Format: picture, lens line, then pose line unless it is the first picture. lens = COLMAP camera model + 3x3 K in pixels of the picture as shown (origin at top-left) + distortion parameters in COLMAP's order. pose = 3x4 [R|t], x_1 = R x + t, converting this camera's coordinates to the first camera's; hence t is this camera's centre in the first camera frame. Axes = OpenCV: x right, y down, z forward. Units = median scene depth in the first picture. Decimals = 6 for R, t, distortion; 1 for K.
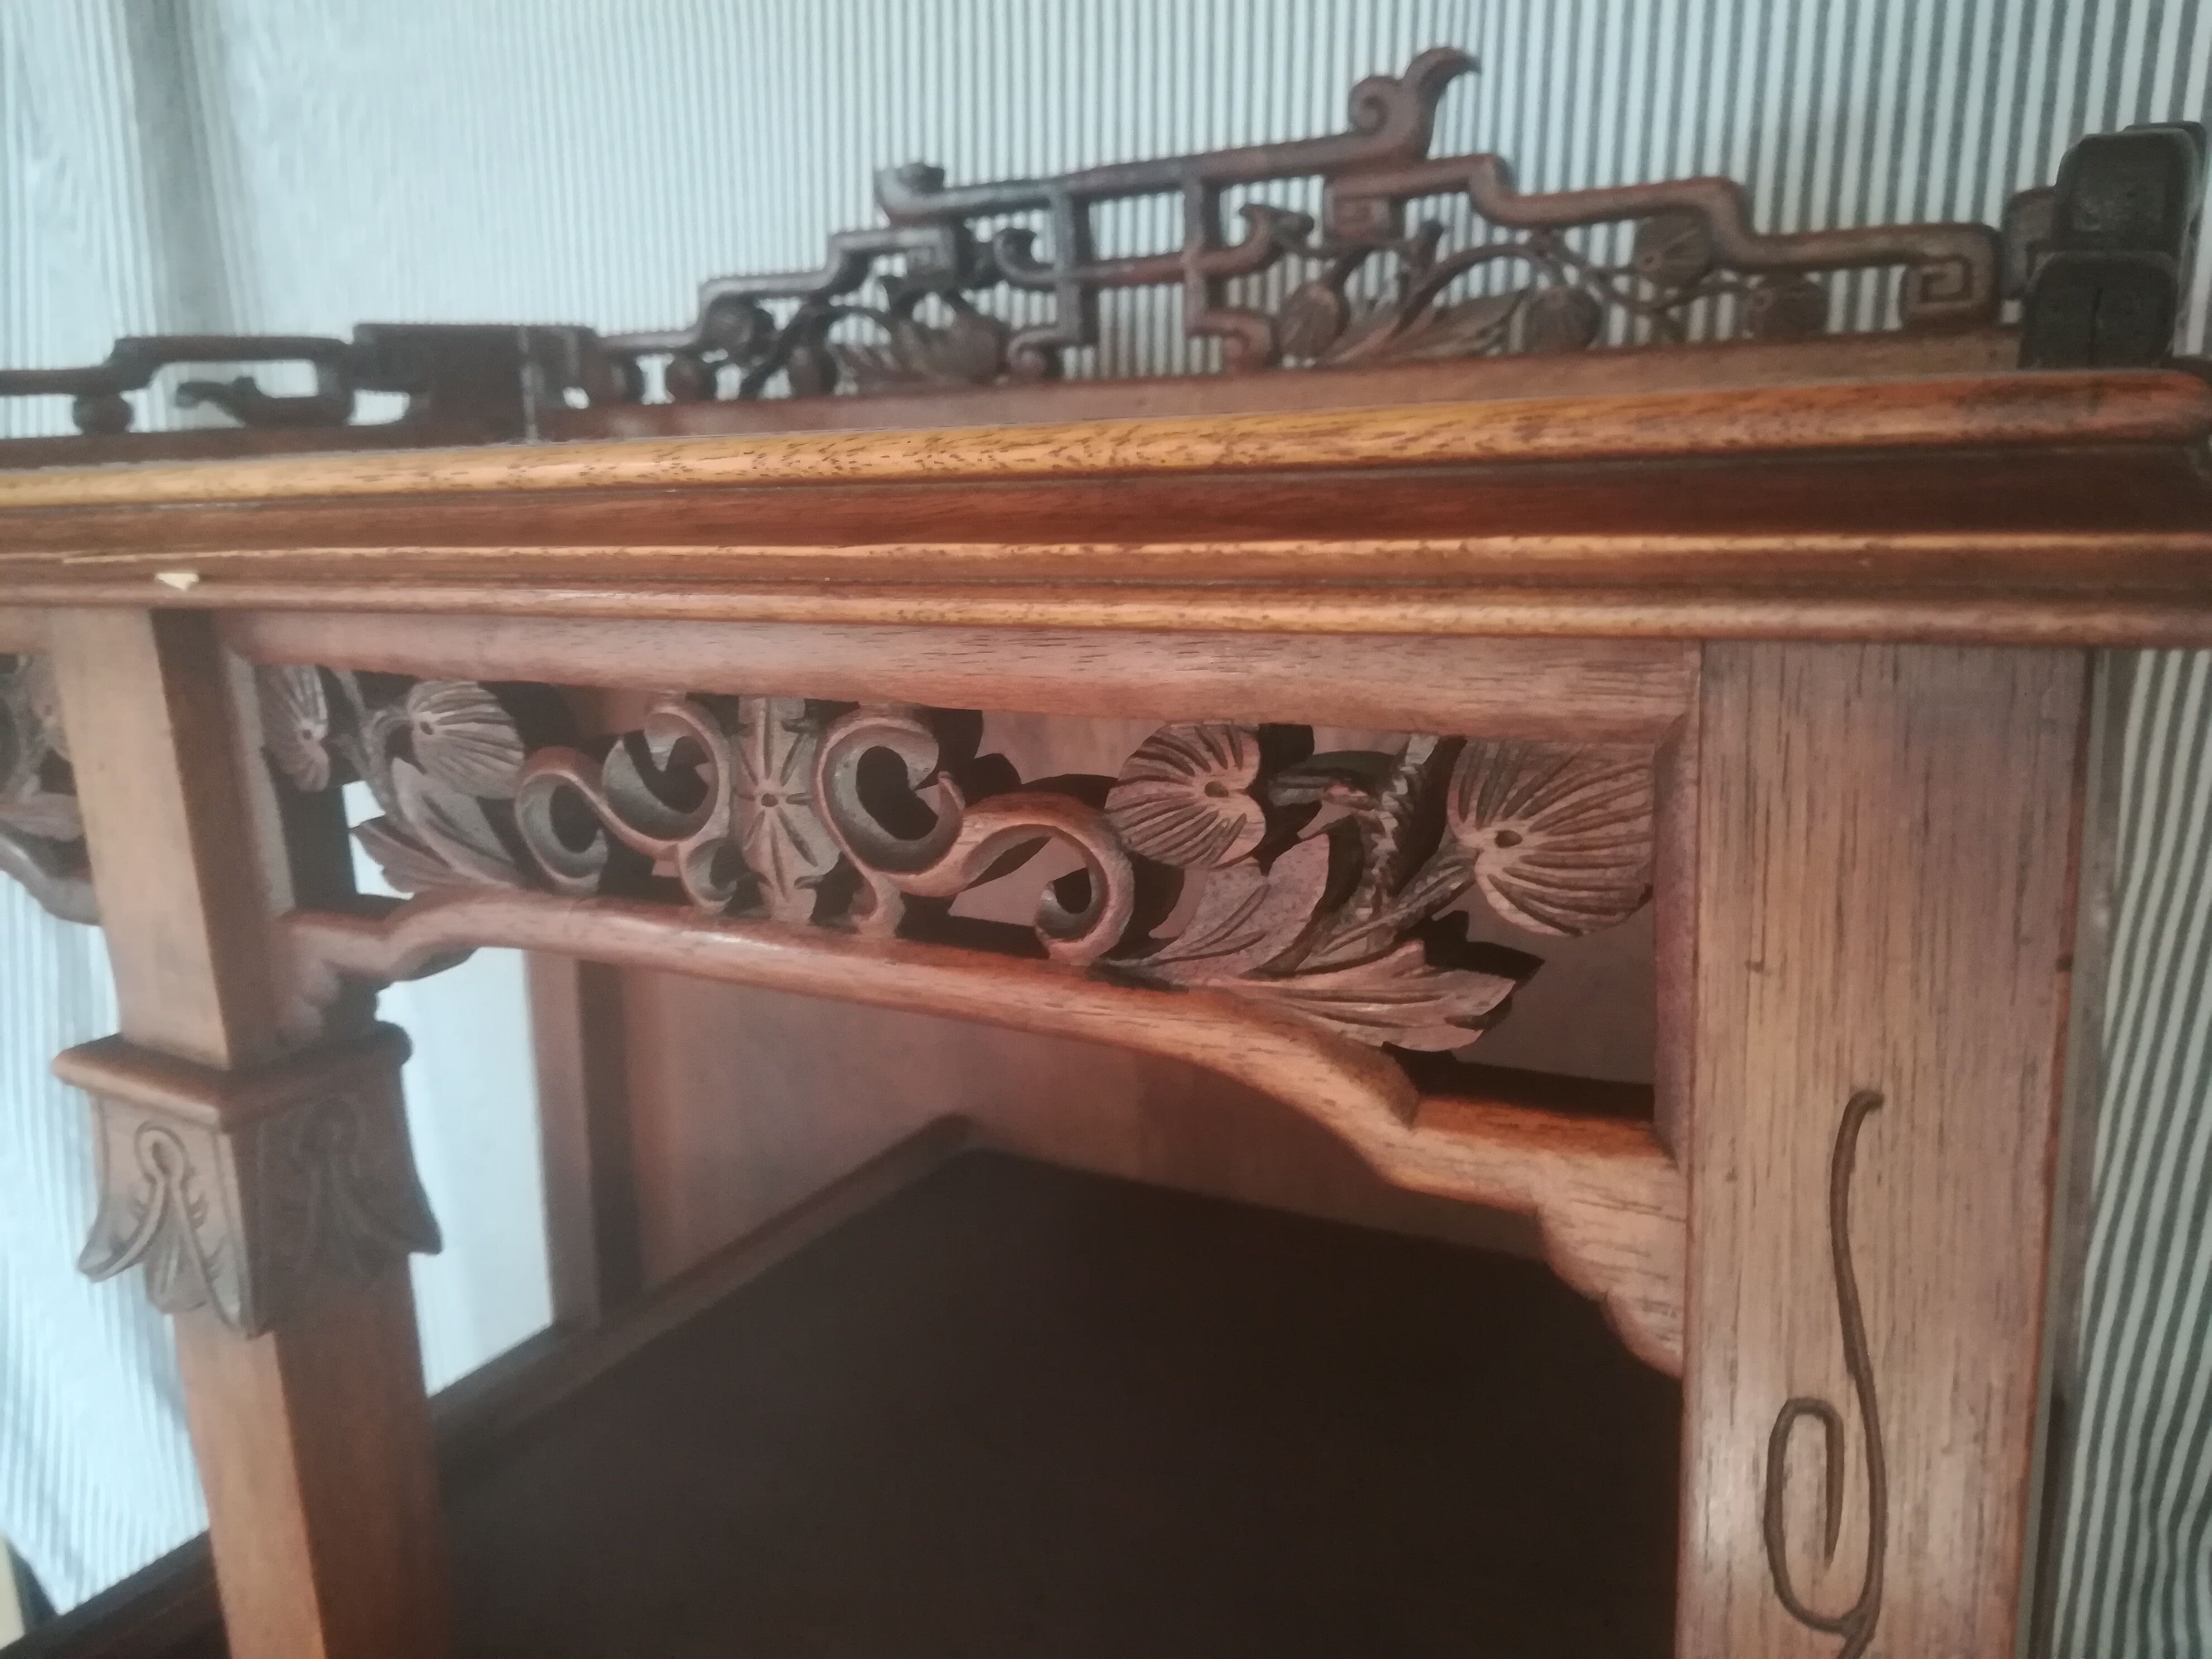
lens RADIAL K [[1781.2, 0, 1103.6], [0, 1781.2, 840.1], [0, 0, 1]] dist [0.047336, -0.087009]
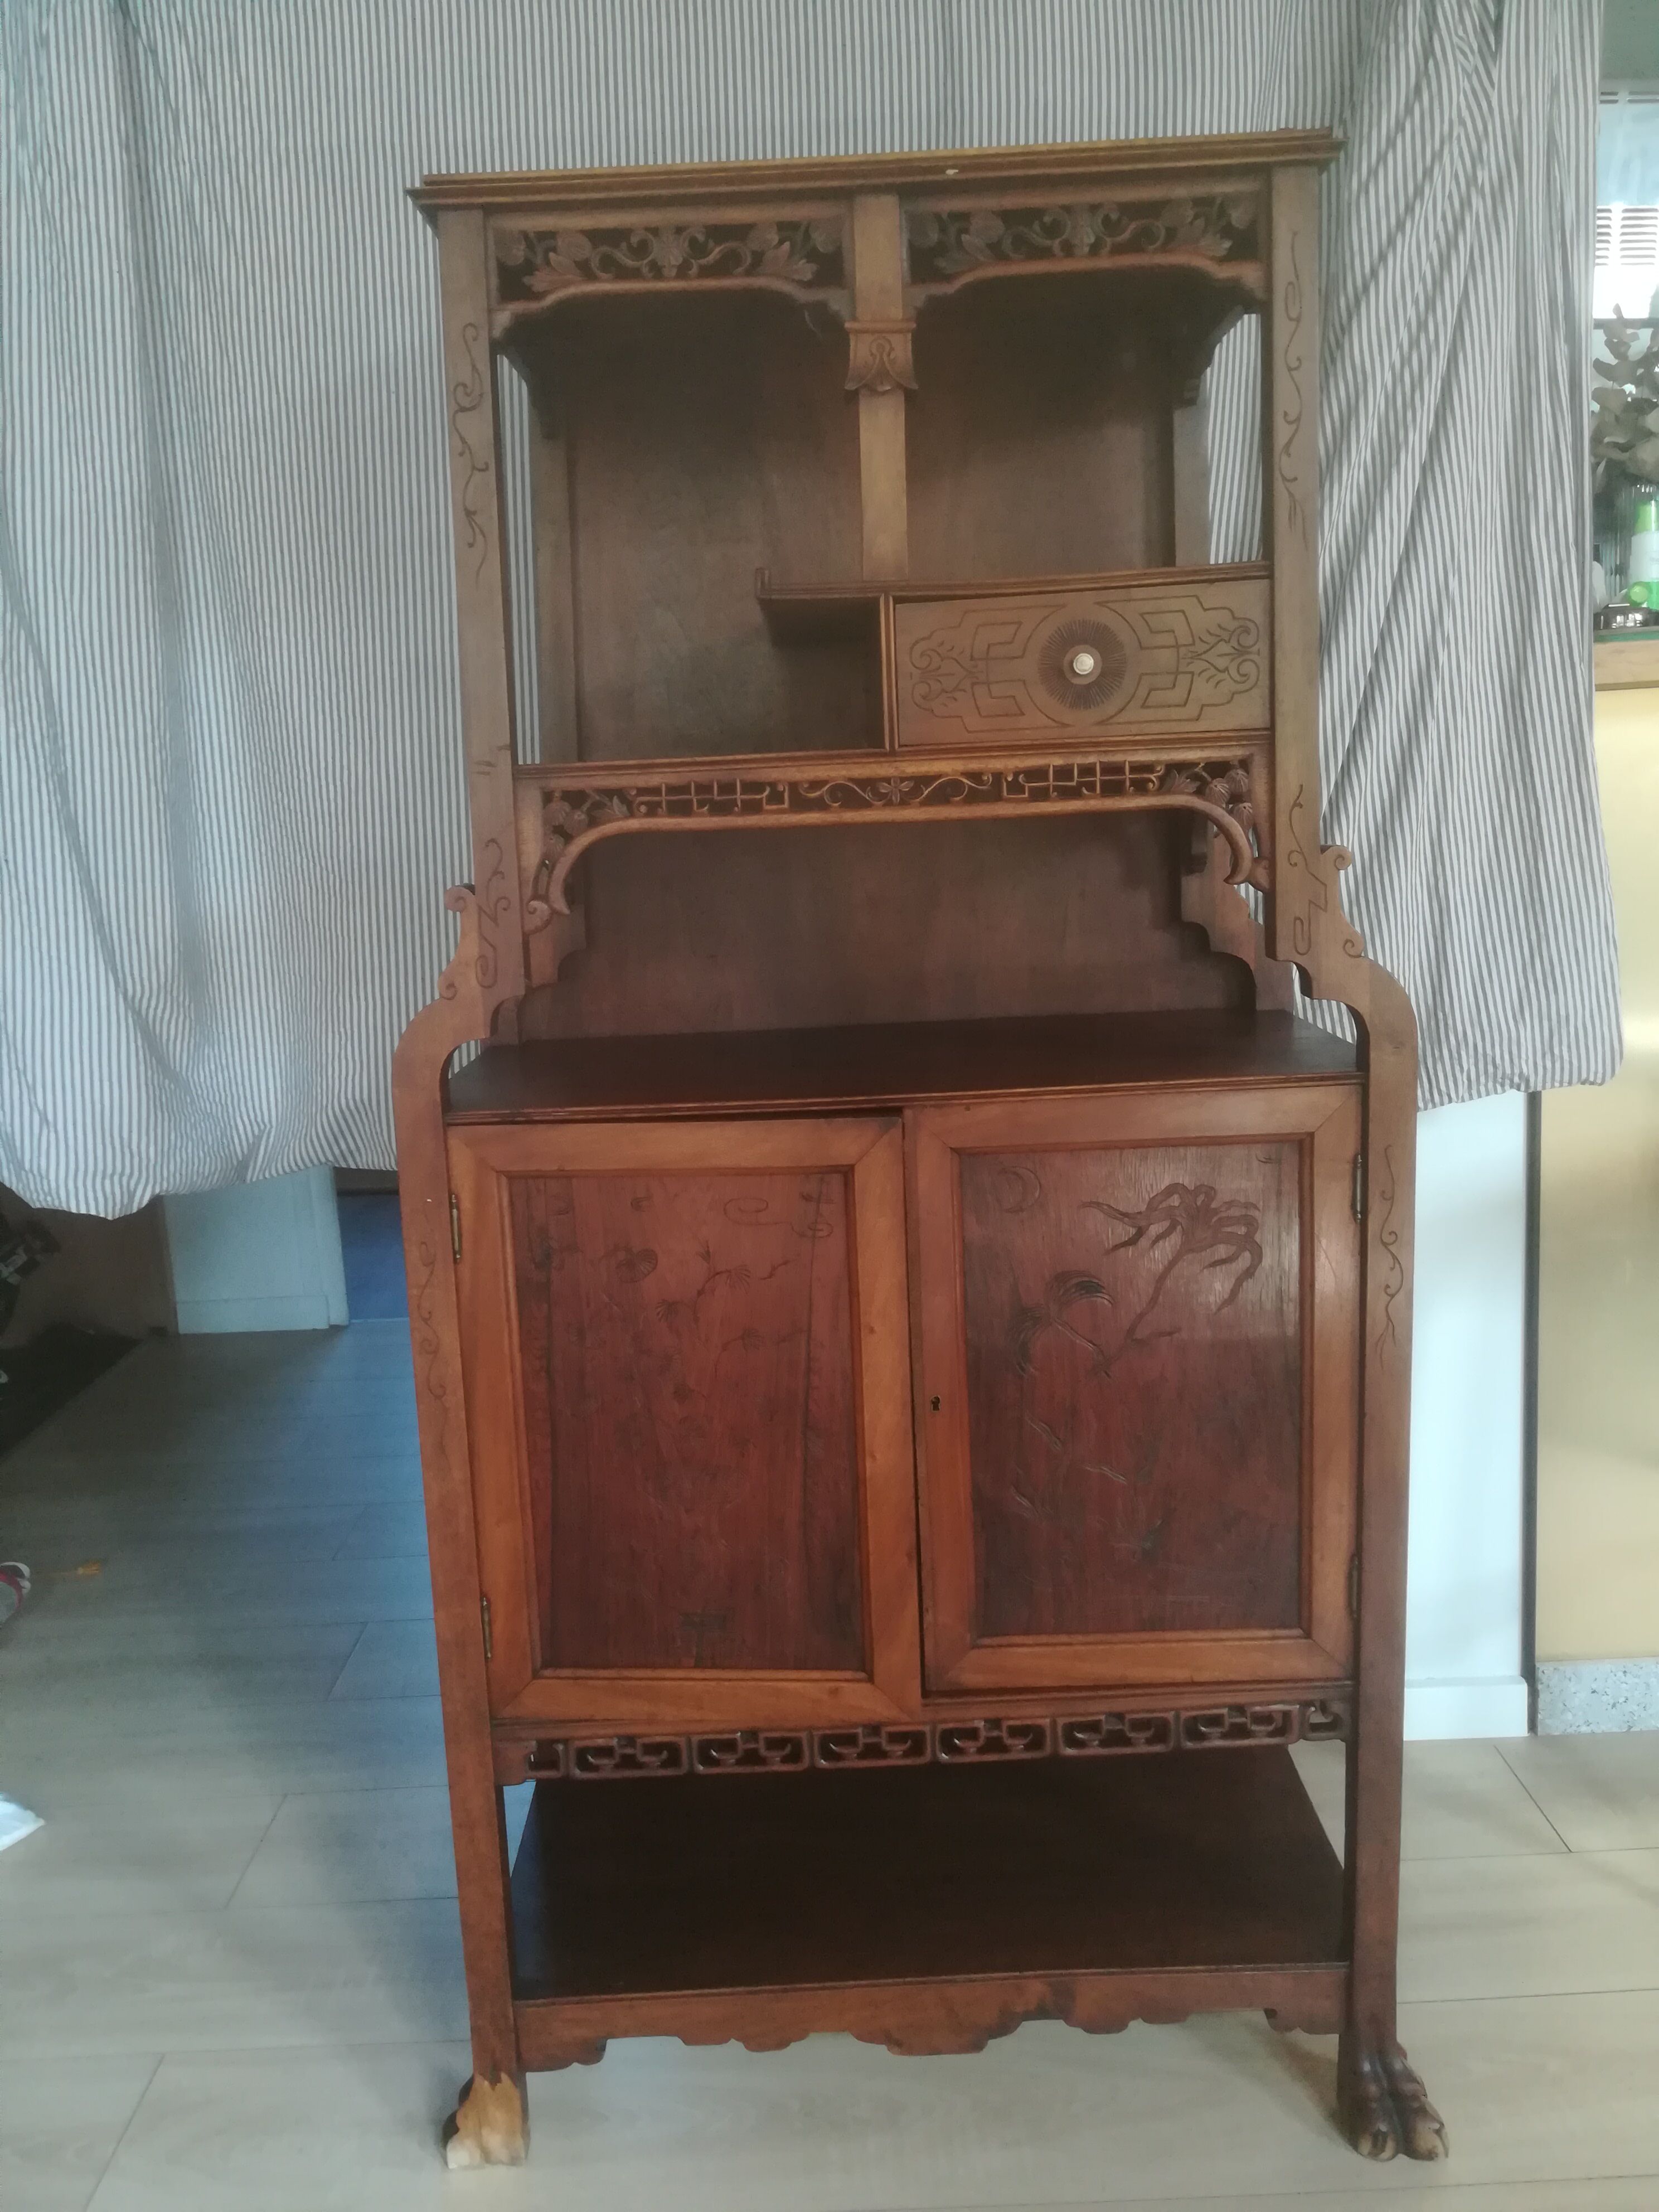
lens RADIAL K [[1781.2, 0, 839.7], [0, 1781.2, 1101.6], [0, 0, 1]] dist [0.047336, -0.087009]
pose [[0.859996, -0.089256, 0.502434, -2.597590], [0.129743, 0.990474, -0.046120, 1.884940], [-0.493532, 0.104850, 0.863385, -2.028944]]
